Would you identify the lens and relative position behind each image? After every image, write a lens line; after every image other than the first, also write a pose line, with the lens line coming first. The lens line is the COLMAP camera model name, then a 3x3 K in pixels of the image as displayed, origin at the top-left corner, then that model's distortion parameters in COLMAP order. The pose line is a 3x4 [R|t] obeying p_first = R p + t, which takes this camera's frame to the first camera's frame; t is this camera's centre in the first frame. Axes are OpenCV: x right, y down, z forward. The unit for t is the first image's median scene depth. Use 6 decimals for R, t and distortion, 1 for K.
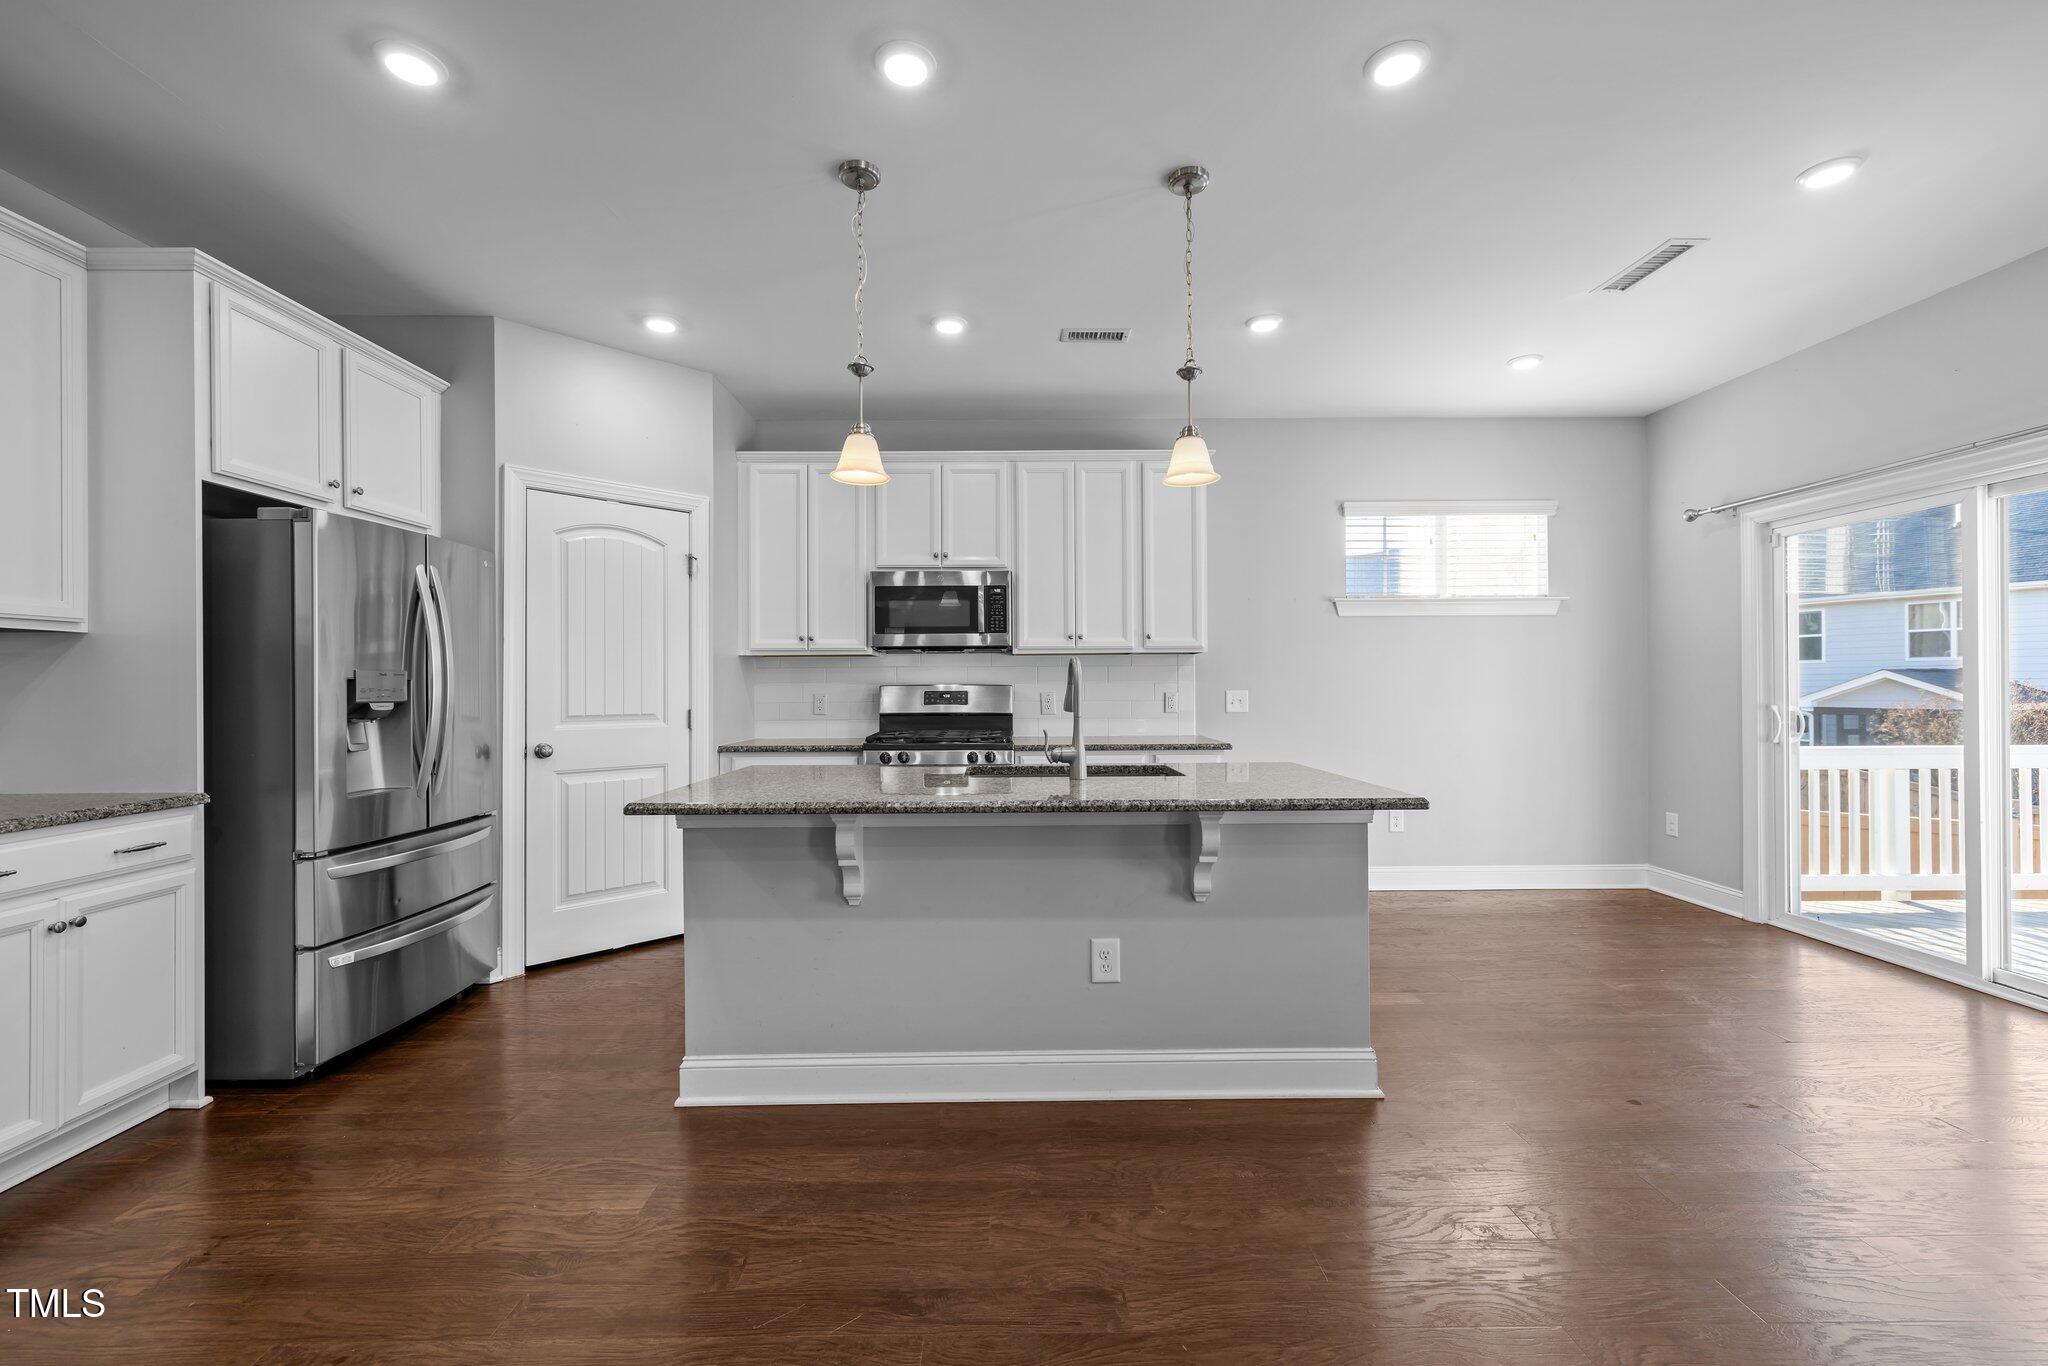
lens RADIAL K [[853.3, 0, 1024.0], [0, 853.3, 683.0], [0, 0, 1]] dist [0.001415, 0.000484]
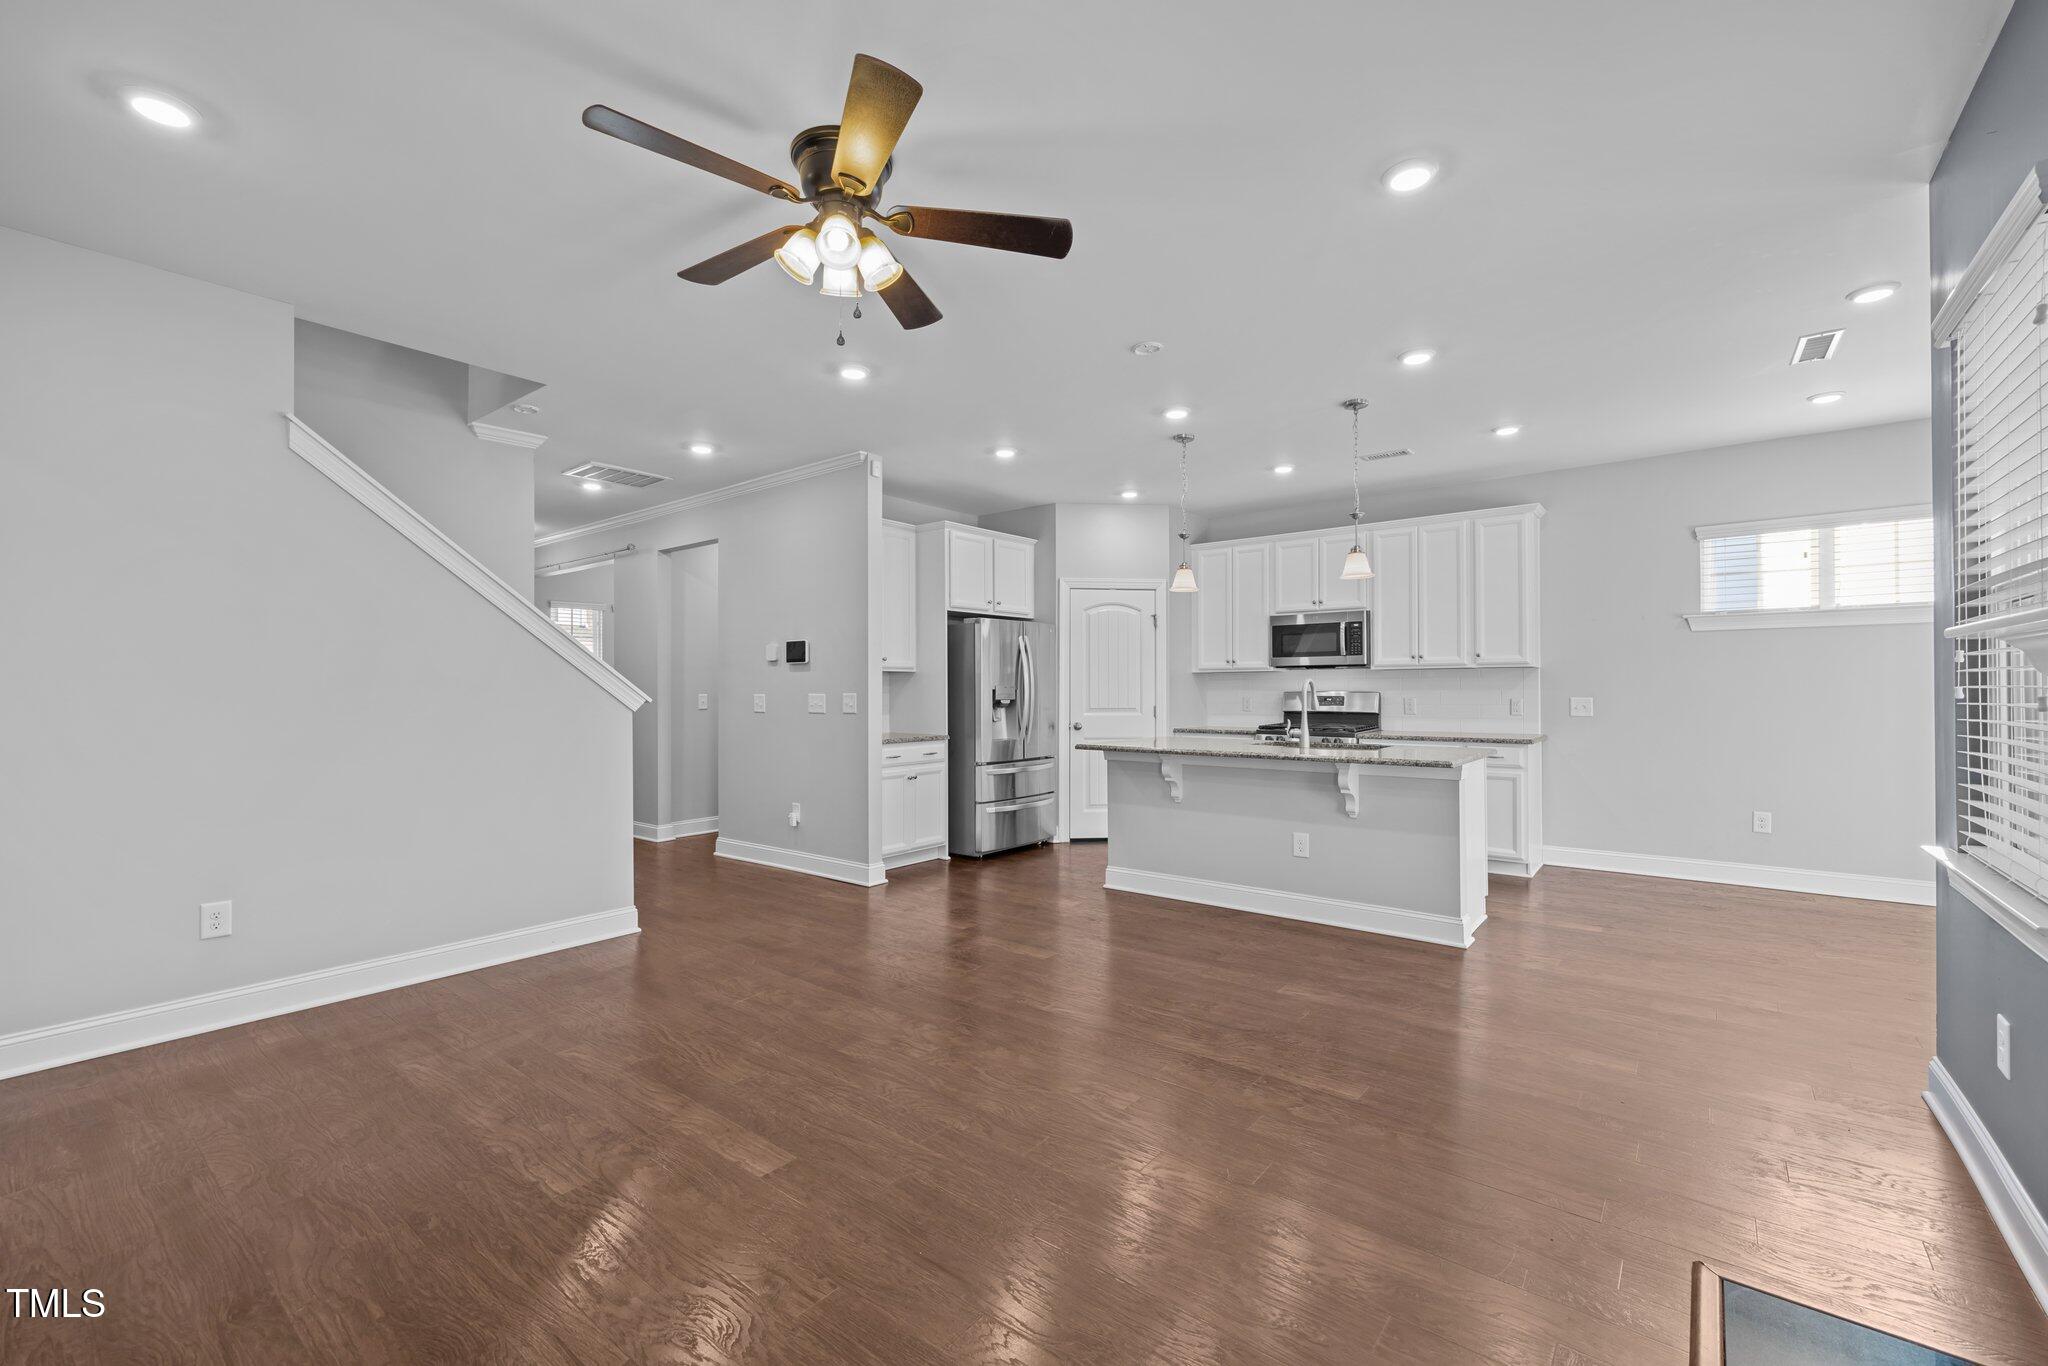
lens RADIAL K [[853.3, 0, 1024.0], [0, 853.3, 683.0], [0, 0, 1]] dist [0.001415, 0.000484]
pose [[0.775209, -0.001428, -0.631703, 0.484325], [0.000694, 0.999999, -0.001409, -0.012672], [0.631704, 0.000654, 0.775209, -0.486773]]
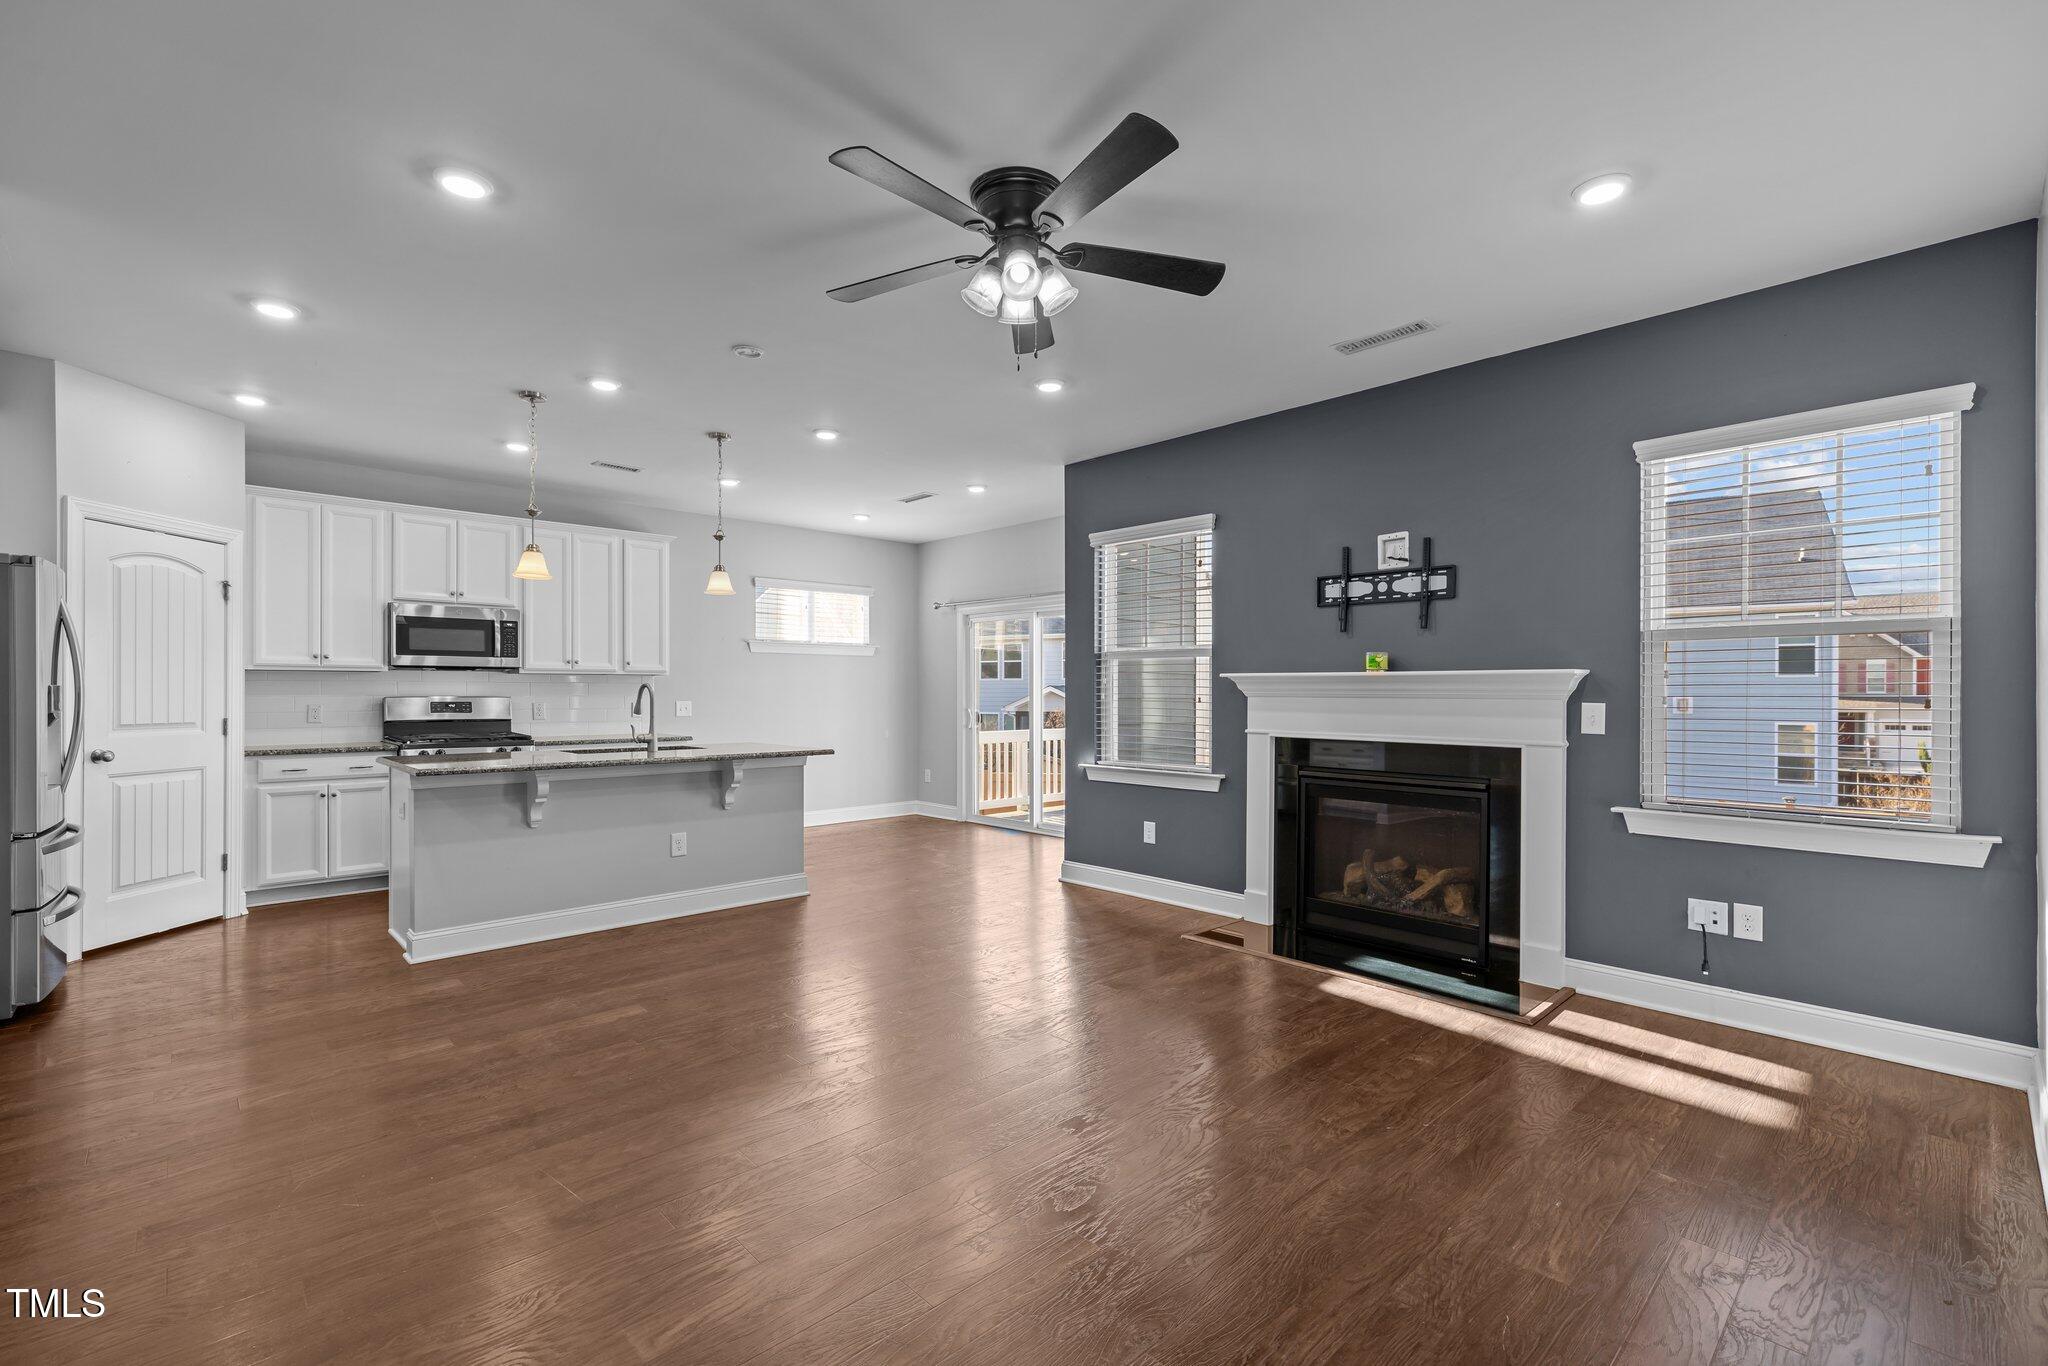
lens RADIAL K [[853.3, 0, 1024.0], [0, 853.3, 683.0], [0, 0, 1]] dist [0.001415, 0.000484]
pose [[0.731937, 0.014199, 0.681224, -0.385885], [-0.007044, 0.999887, -0.013273, -0.008277], [-0.681335, 0.004916, 0.731955, -0.550577]]
